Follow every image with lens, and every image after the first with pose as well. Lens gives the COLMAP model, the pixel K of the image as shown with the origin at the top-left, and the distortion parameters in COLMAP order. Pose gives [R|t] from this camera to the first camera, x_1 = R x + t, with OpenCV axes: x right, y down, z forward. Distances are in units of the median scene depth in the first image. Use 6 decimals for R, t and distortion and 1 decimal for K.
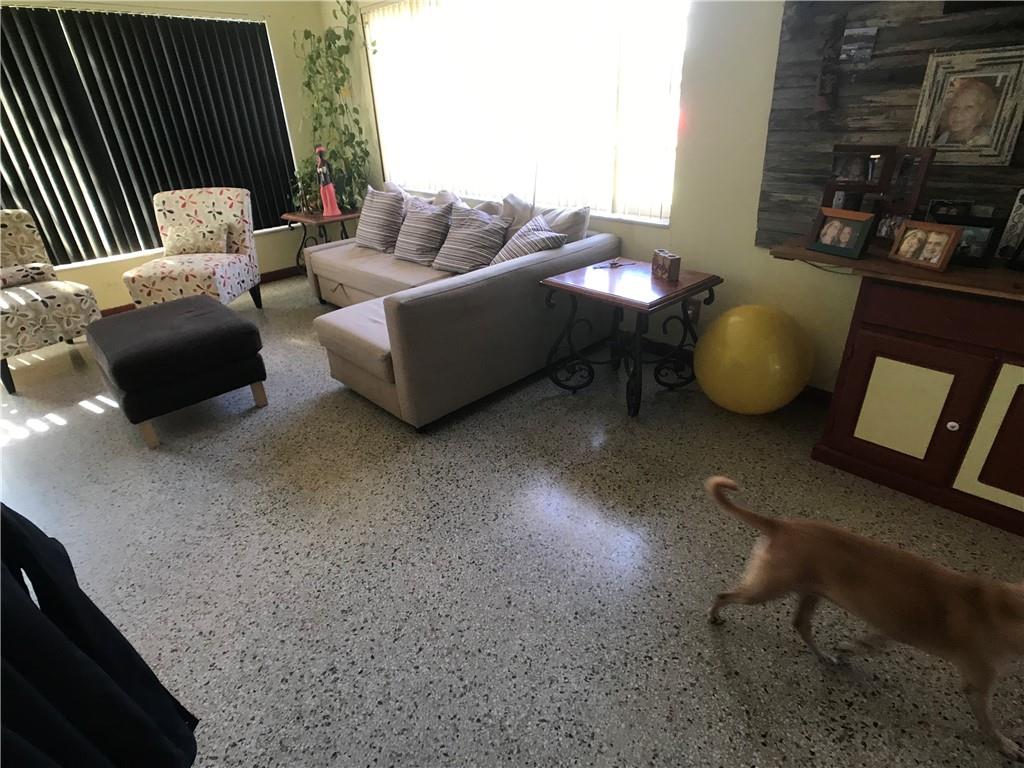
lens RADIAL K [[545.5, 0, 513.5], [0, 545.5, 386.3], [0, 0, 1]] dist [-0.012131, 0.001577]
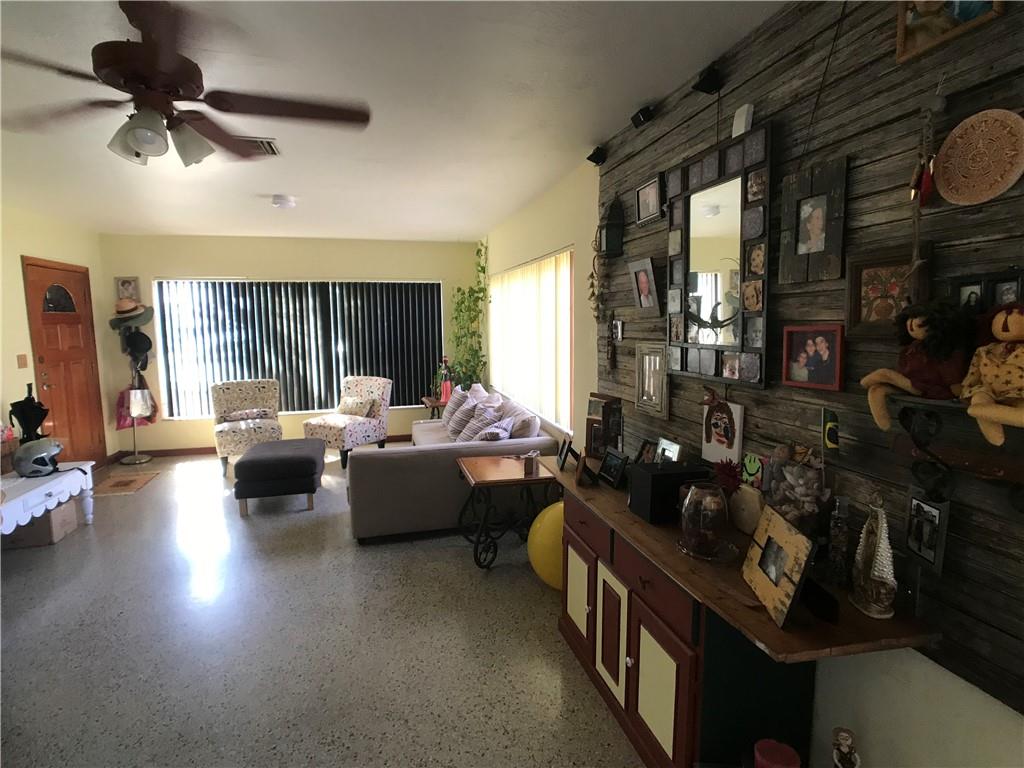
lens RADIAL K [[545.5, 0, 511.5], [0, 545.5, 385.6], [0, 0, 1]] dist [-0.012131, 0.001577]
pose [[0.874799, 0.093806, -0.475318, 0.608756], [-0.248091, 0.929423, -0.273175, -0.009440], [0.416145, 0.356895, 0.836331, -0.165751]]
